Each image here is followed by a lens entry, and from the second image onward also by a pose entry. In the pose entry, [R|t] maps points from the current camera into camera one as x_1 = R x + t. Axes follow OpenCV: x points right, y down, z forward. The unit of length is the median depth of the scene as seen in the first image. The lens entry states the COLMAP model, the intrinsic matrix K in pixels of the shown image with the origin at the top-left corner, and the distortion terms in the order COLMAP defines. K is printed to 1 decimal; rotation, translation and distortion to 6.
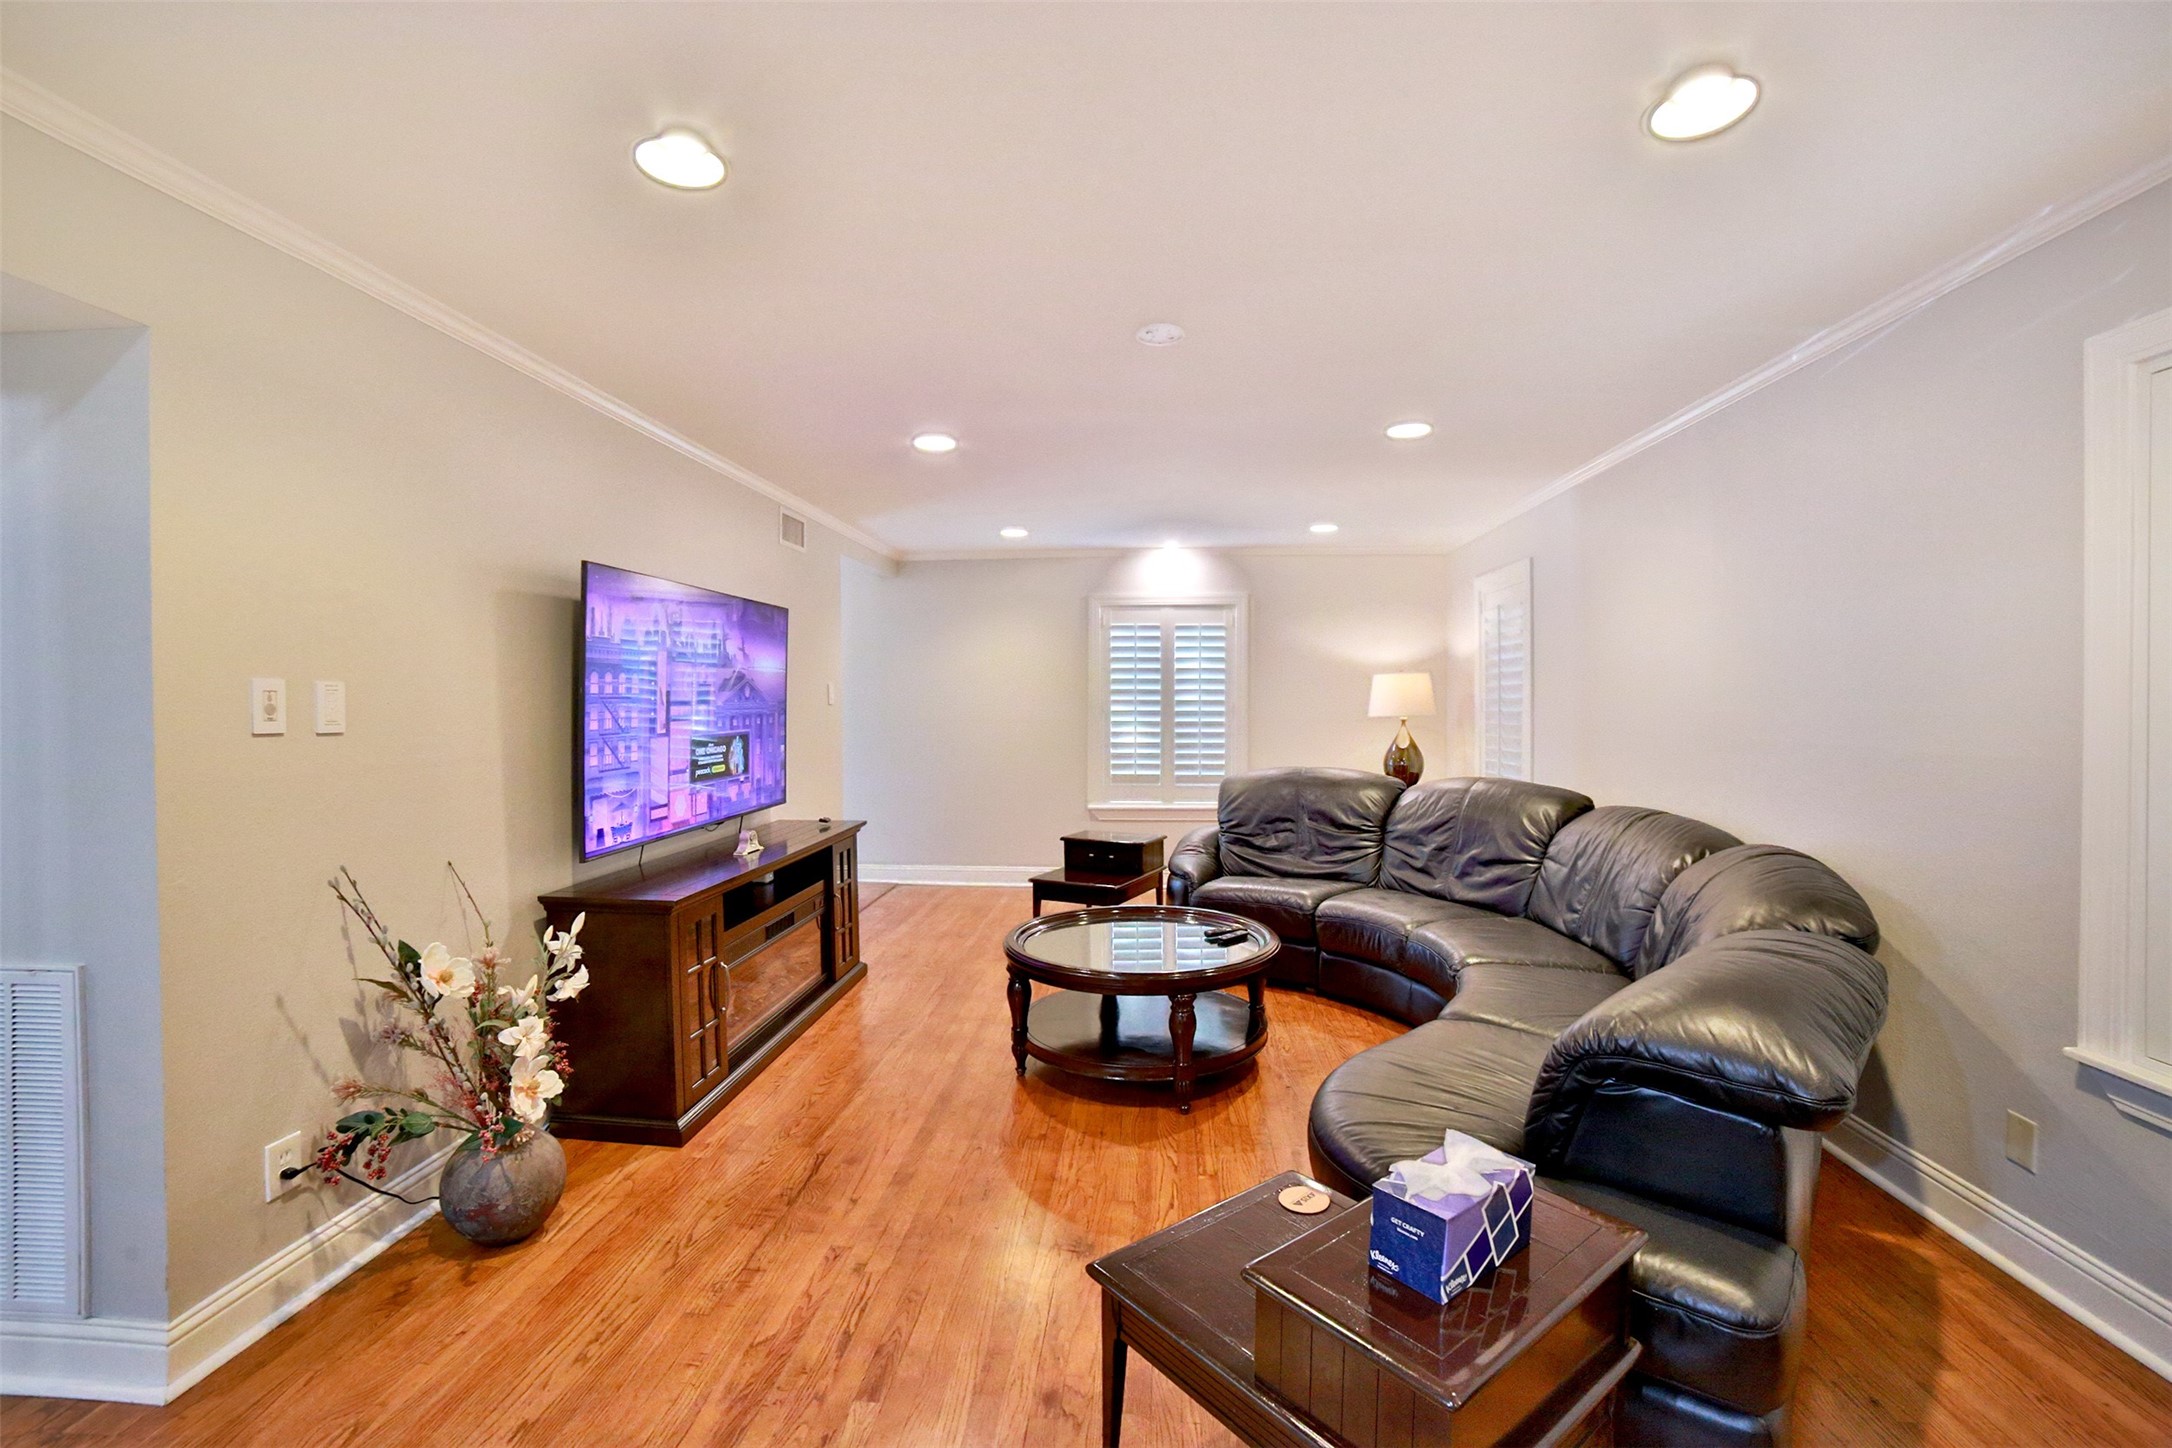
lens RADIAL K [[936.5, 0, 1091.3], [0, 936.5, 711.3], [0, 0, 1]] dist [-0.105273, 0.037826]
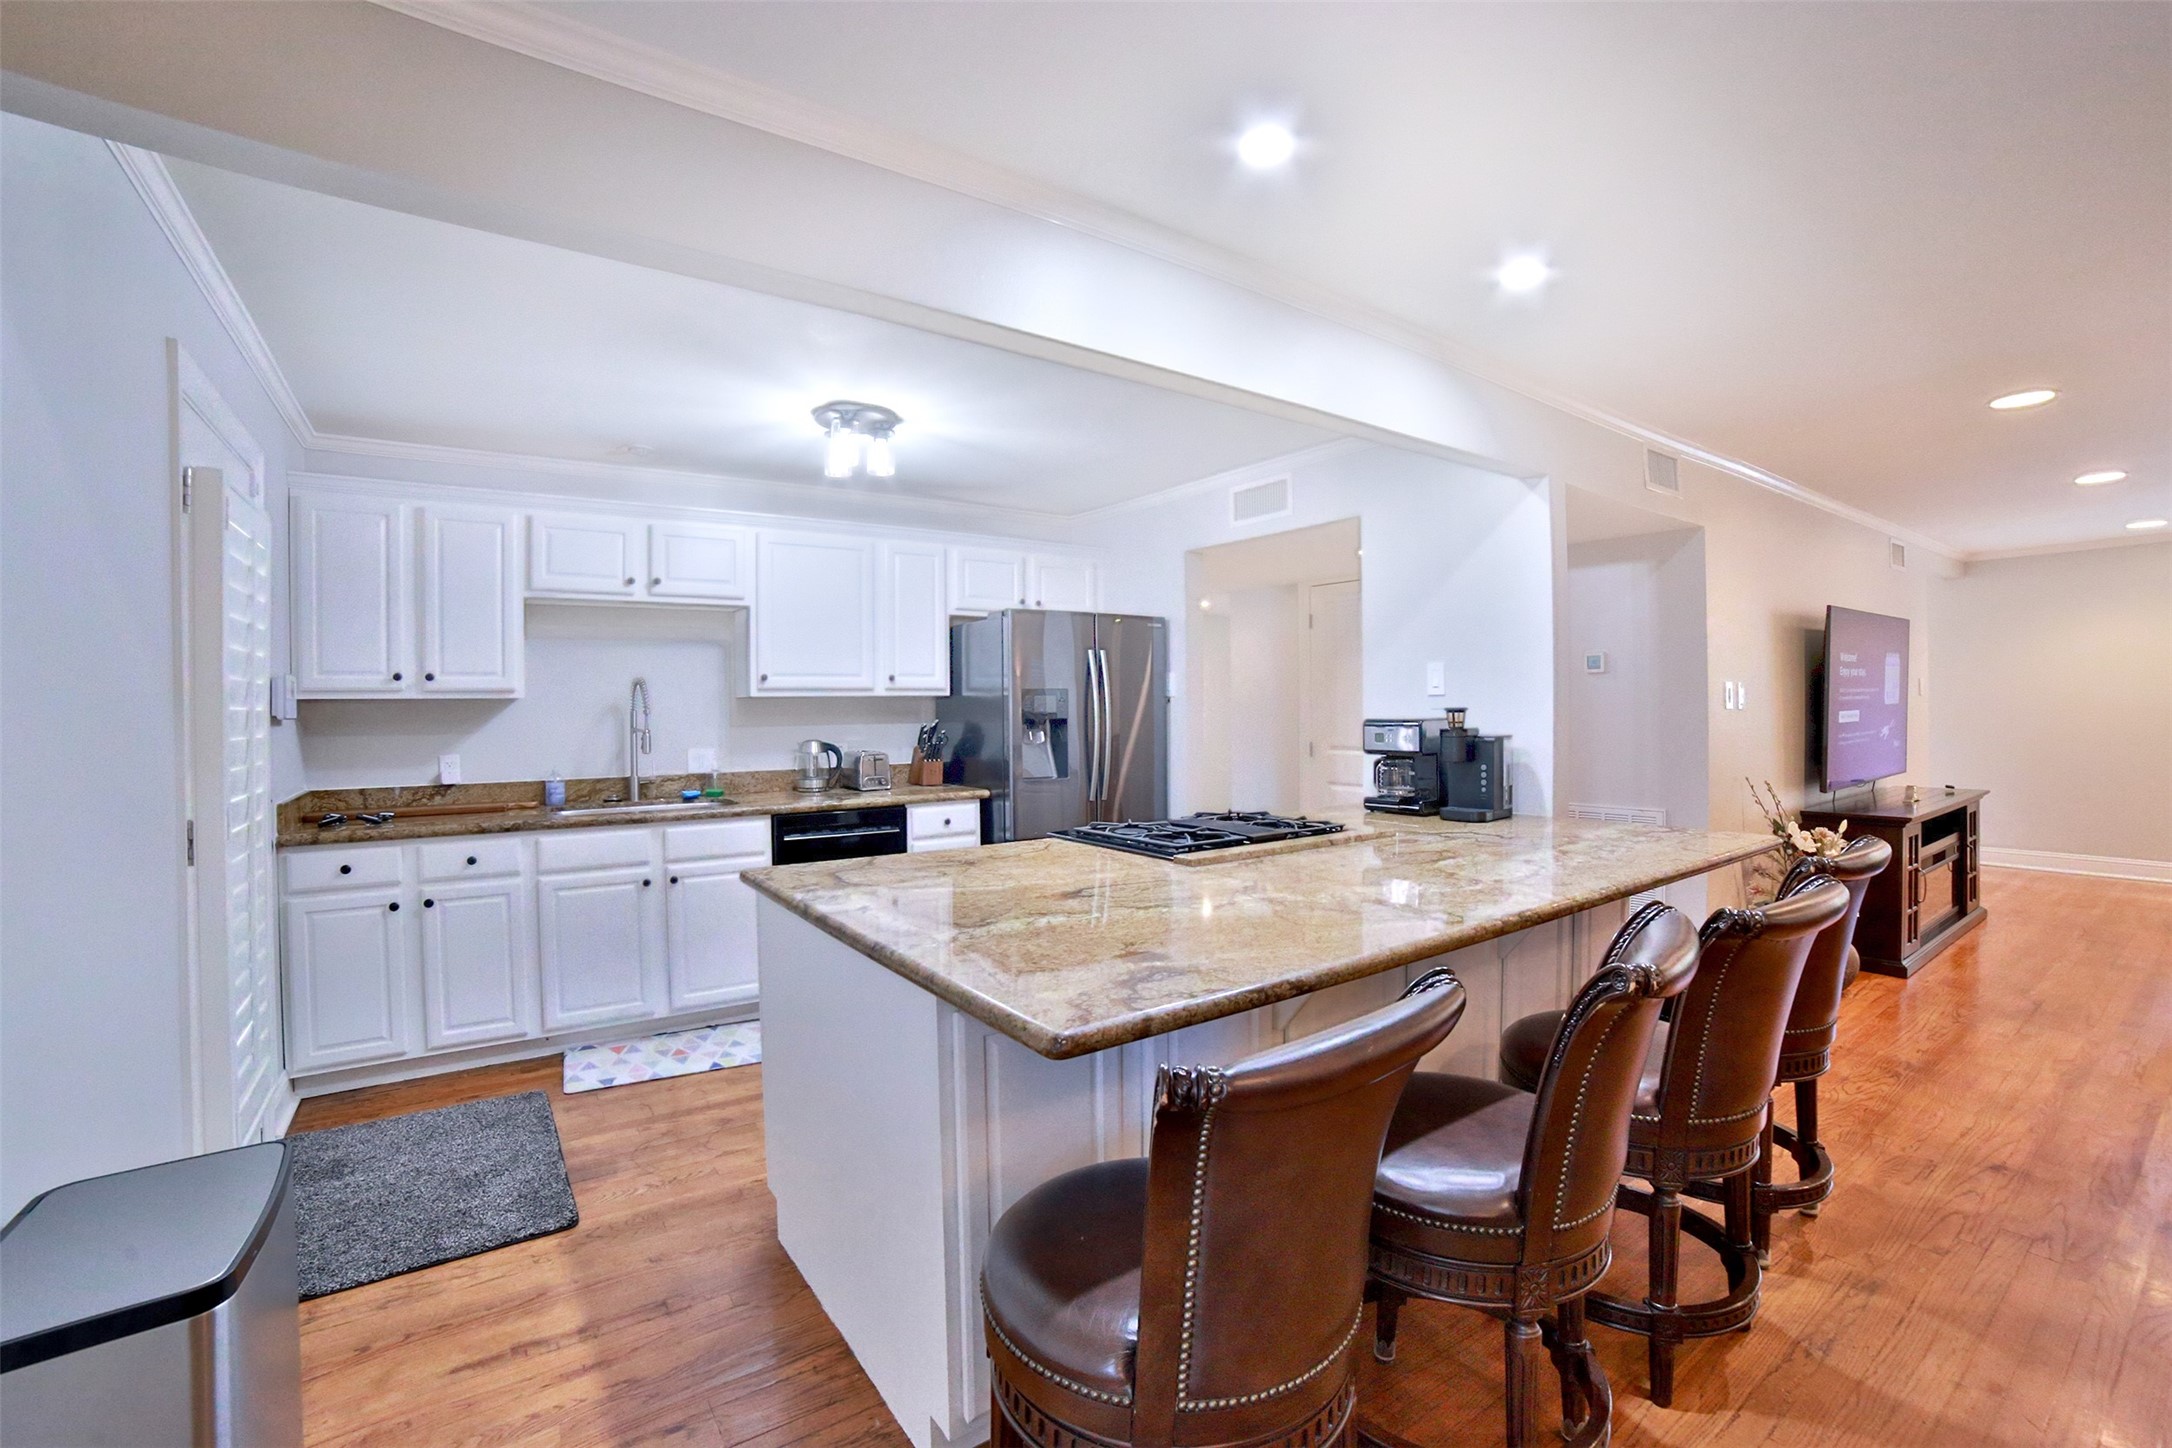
lens RADIAL K [[936.5, 0, 1091.3], [0, 936.5, 711.3], [0, 0, 1]] dist [-0.105273, 0.037826]
pose [[0.635206, -0.002732, -0.772338, -0.190845], [0.003713, 0.999993, -0.000484, 0.019605], [0.772334, -0.002560, 0.635212, -1.086443]]
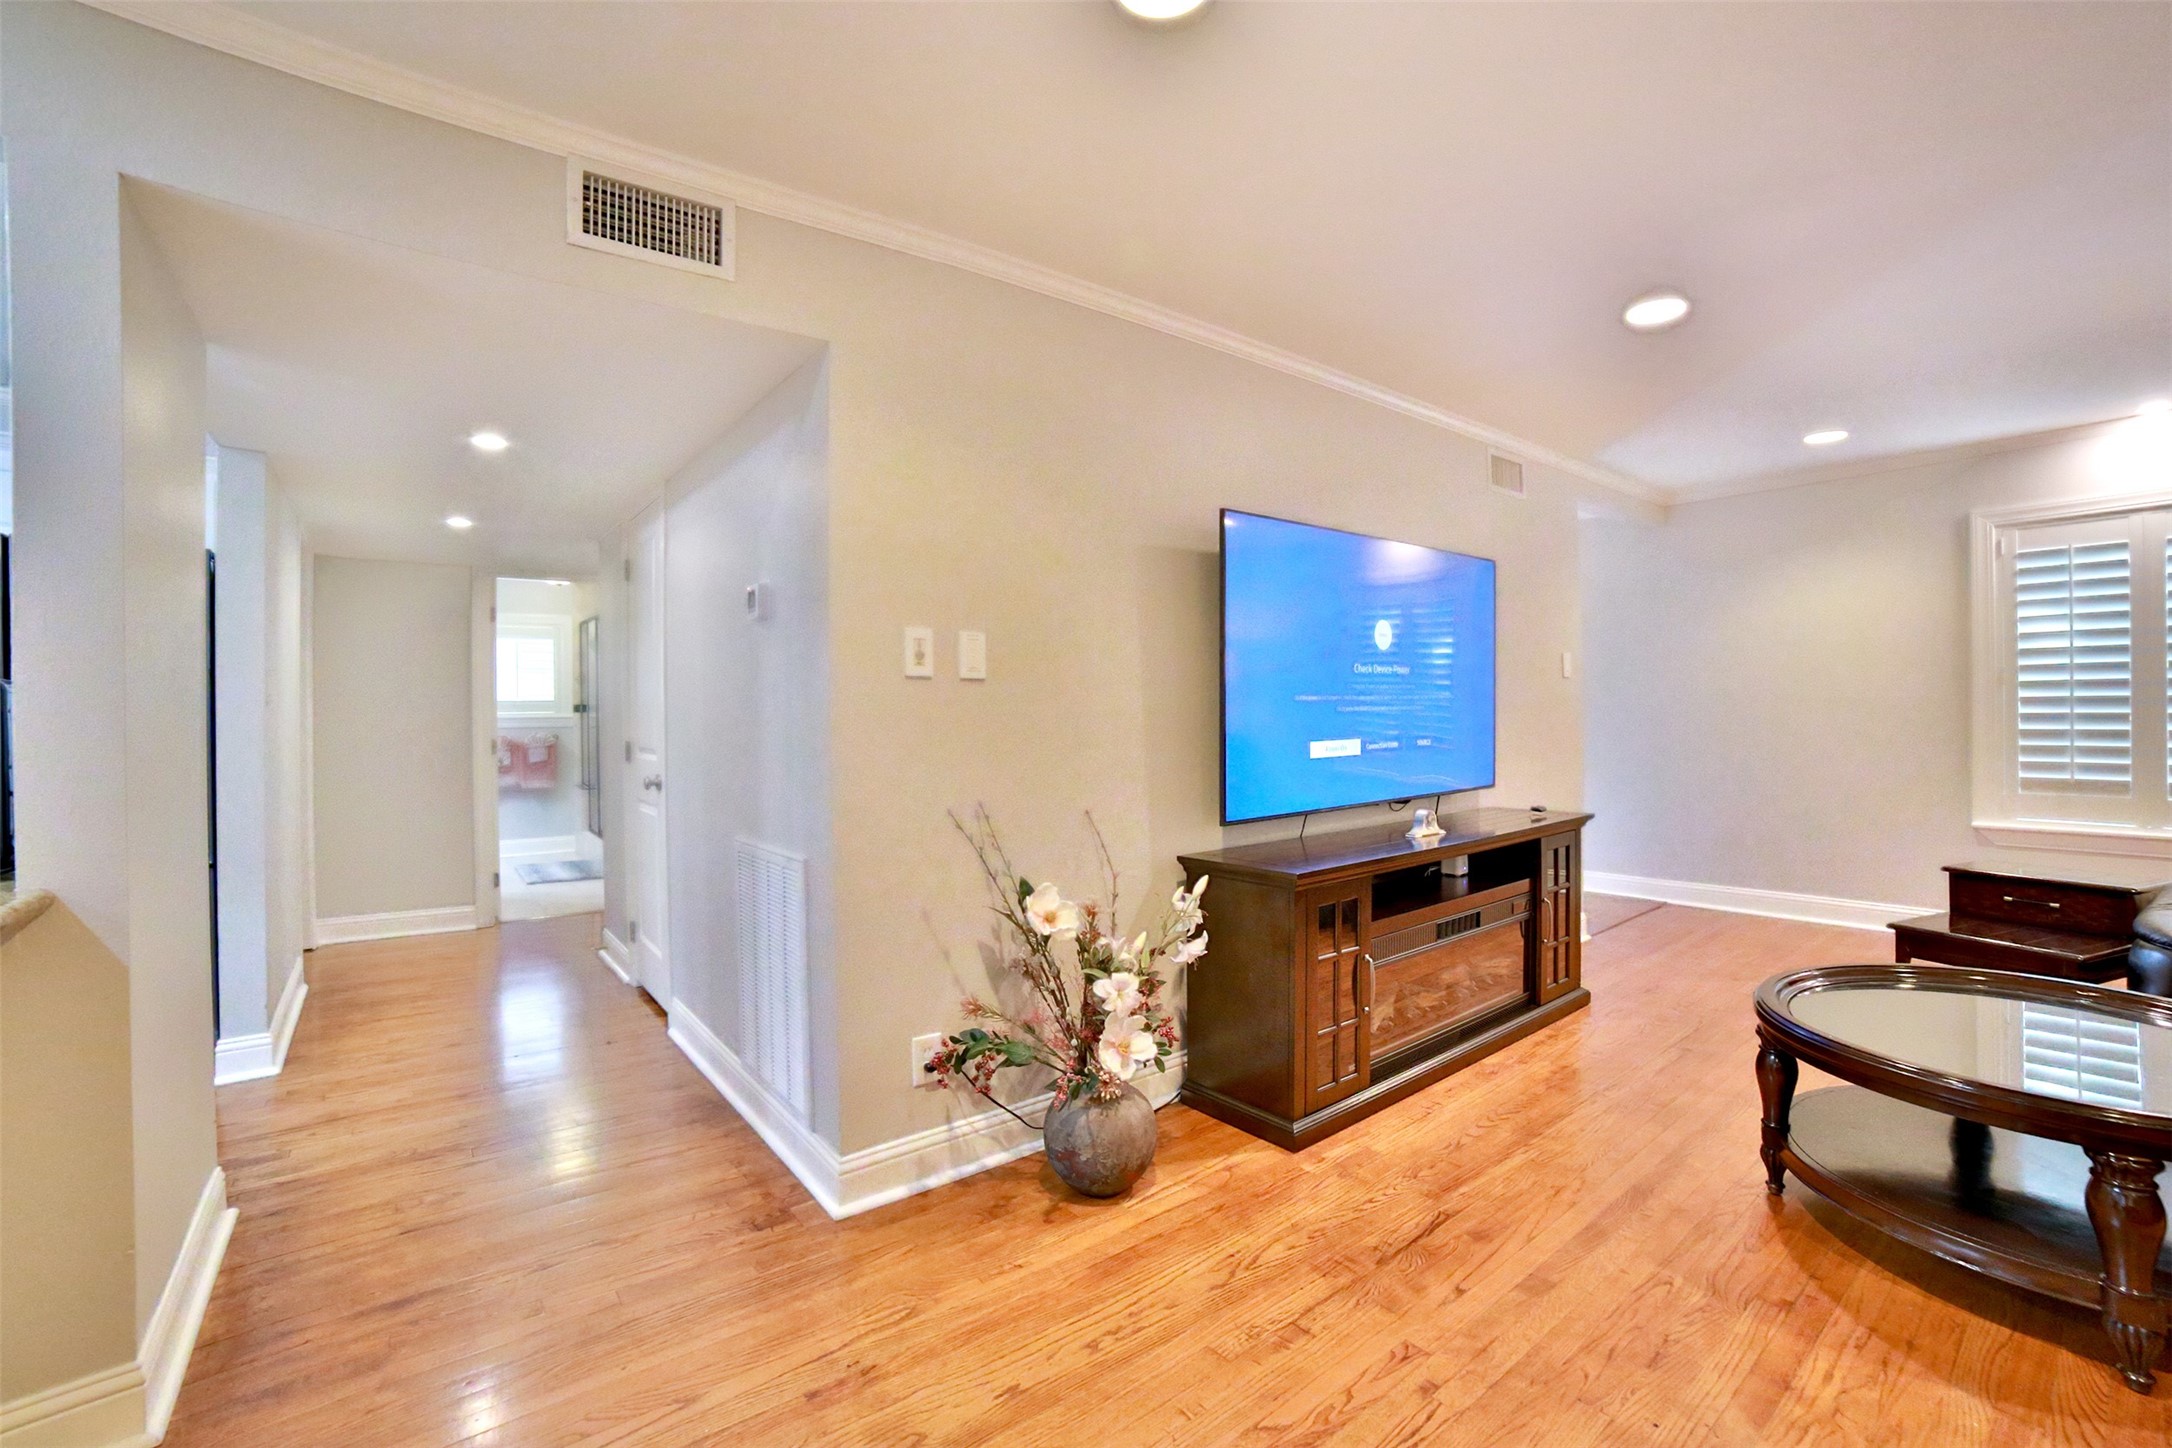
lens RADIAL K [[936.5, 0, 1091.3], [0, 936.5, 711.3], [0, 0, 1]] dist [-0.105273, 0.037826]
pose [[0.676978, -0.006392, -0.735975, 0.077024], [0.003525, 0.999979, -0.005443, 0.055653], [0.735995, 0.001091, 0.676987, 0.254904]]
